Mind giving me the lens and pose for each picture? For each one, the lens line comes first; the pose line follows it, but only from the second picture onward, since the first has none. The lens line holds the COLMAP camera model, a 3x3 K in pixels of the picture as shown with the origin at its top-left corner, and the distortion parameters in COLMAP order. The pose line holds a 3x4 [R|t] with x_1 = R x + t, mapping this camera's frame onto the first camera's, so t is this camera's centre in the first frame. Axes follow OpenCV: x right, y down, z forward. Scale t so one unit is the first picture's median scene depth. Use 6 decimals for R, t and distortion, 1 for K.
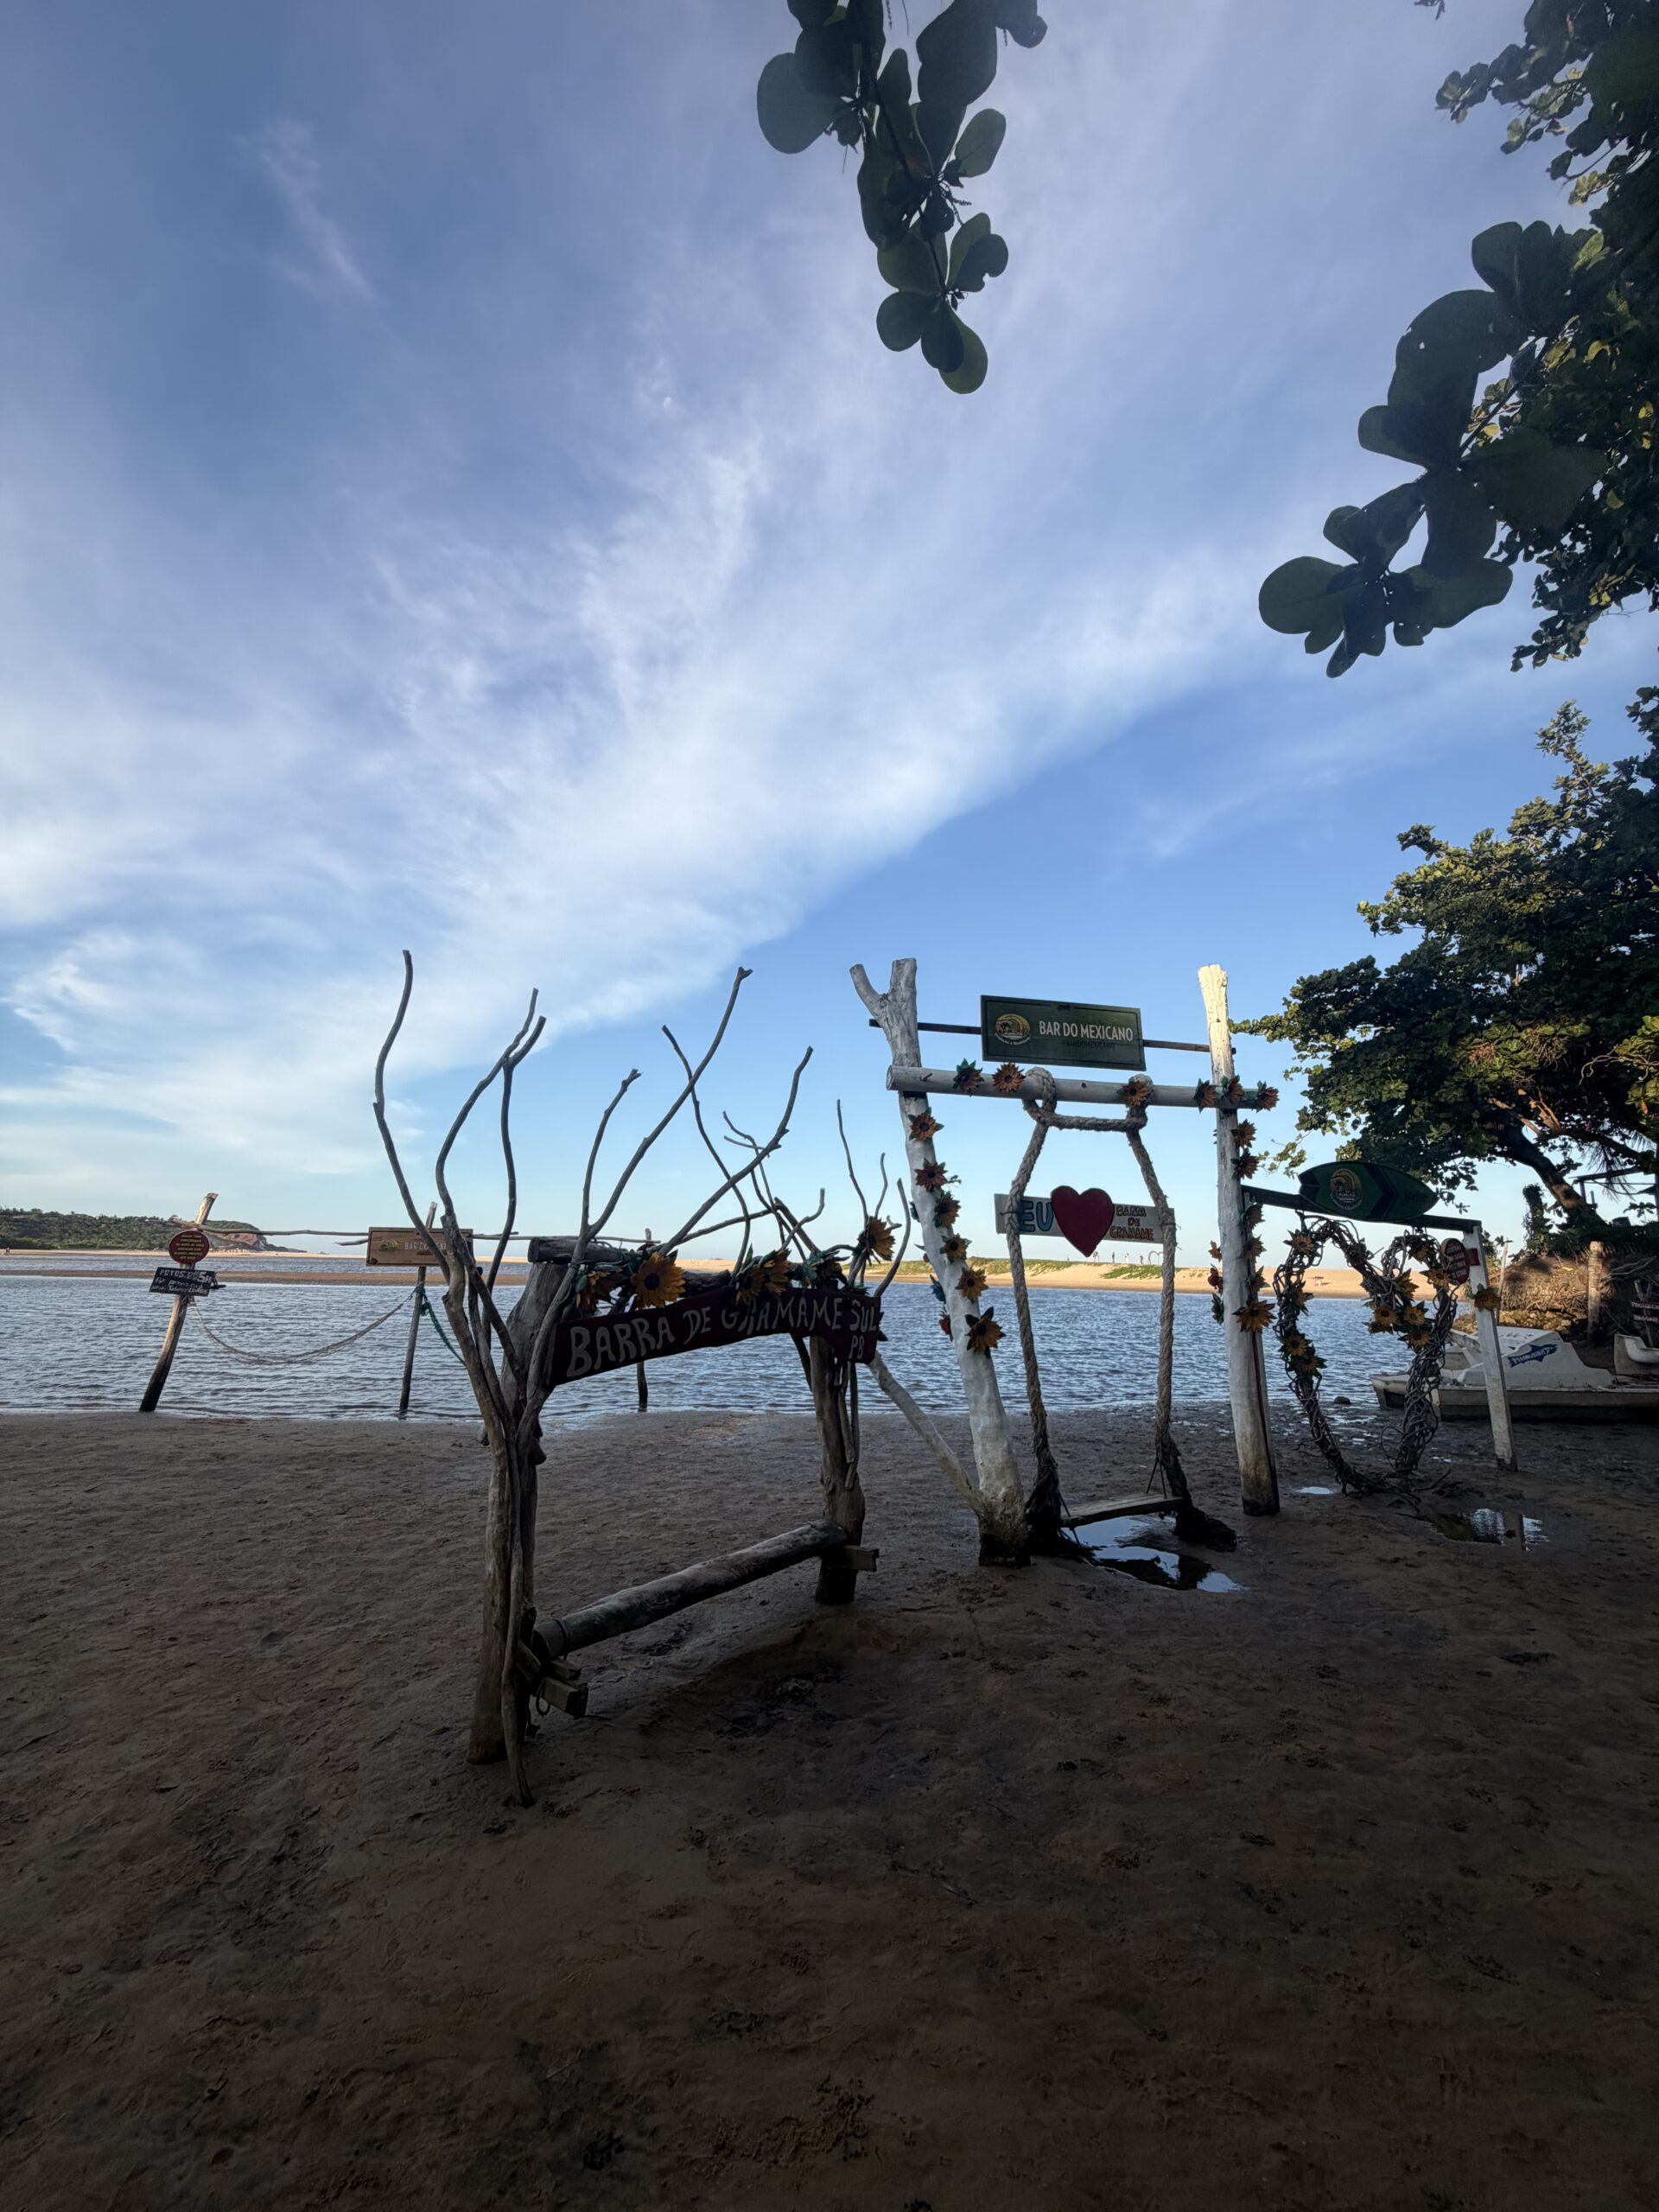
lens RADIAL K [[884.1, 0, 839.0], [0, 884.1, 1103.1], [0, 0, 1]] dist [0.000080, 0.000074]
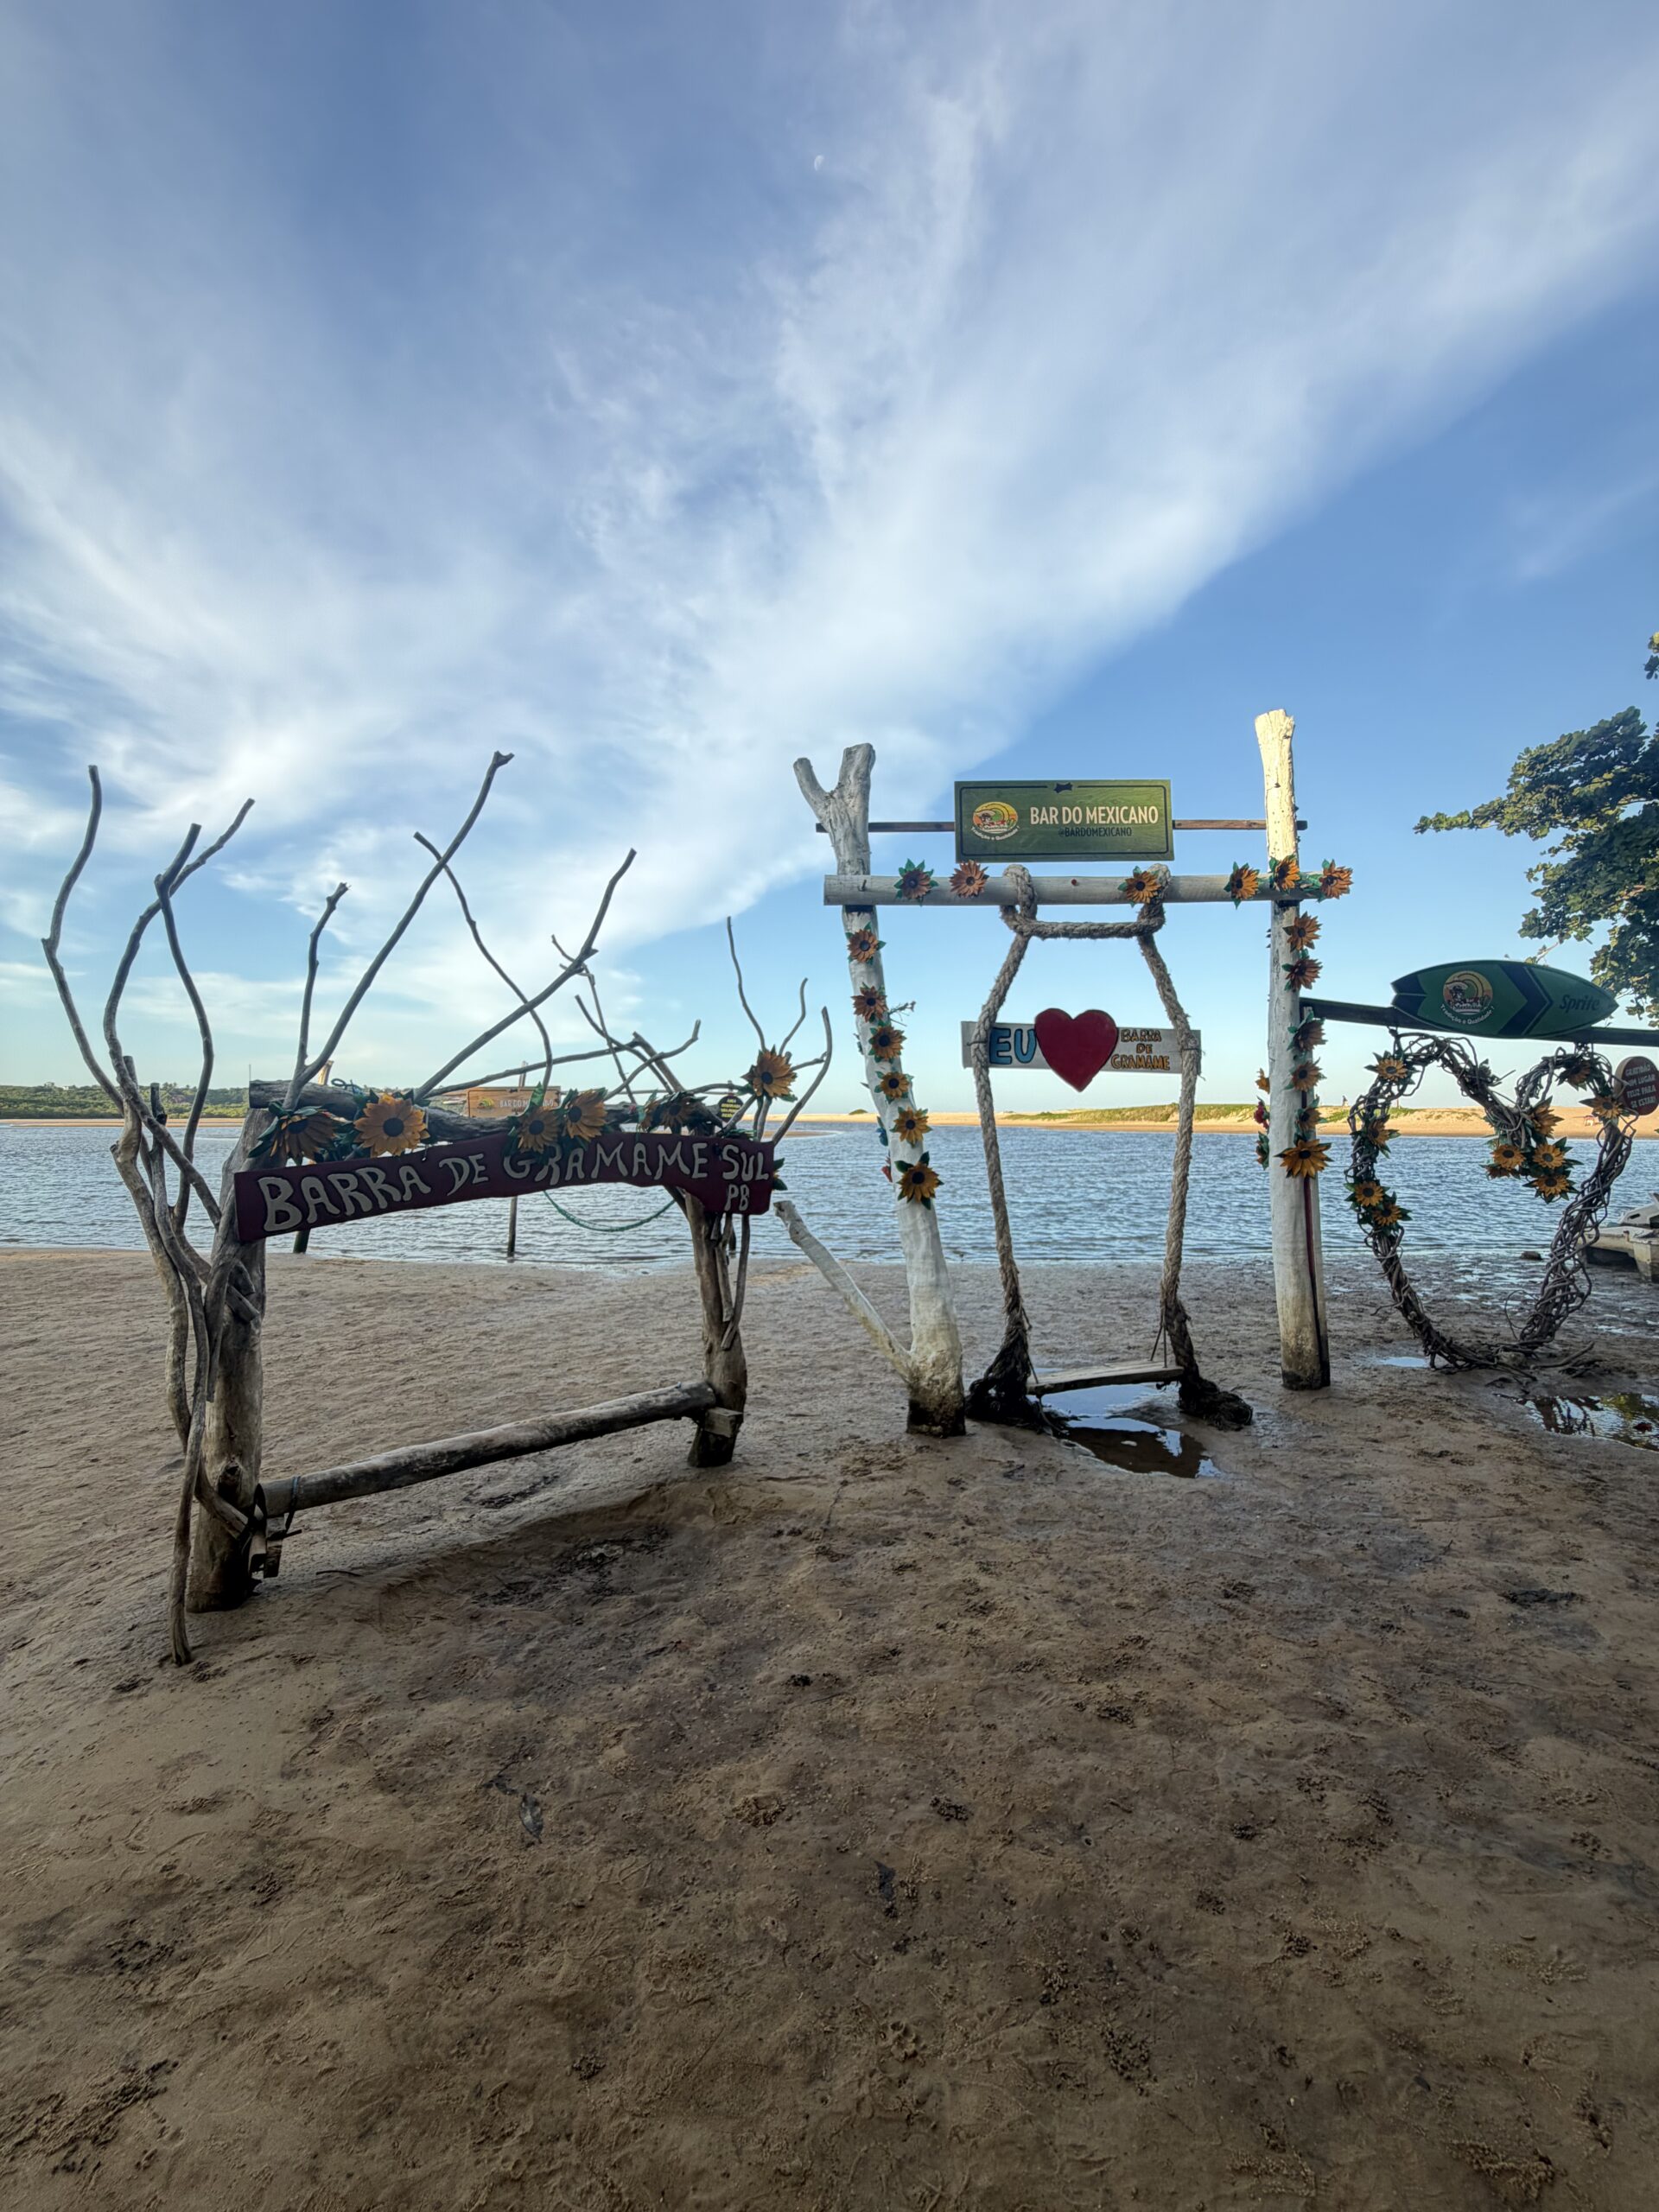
lens RADIAL K [[884.1, 0, 839.0], [0, 884.1, 1103.1], [0, 0, 1]] dist [0.000080, 0.000074]
pose [[0.974799, -0.025009, -0.221679, 0.243580], [0.061295, 0.985477, 0.158360, 0.037785], [0.214499, -0.167957, 0.962175, 0.143077]]
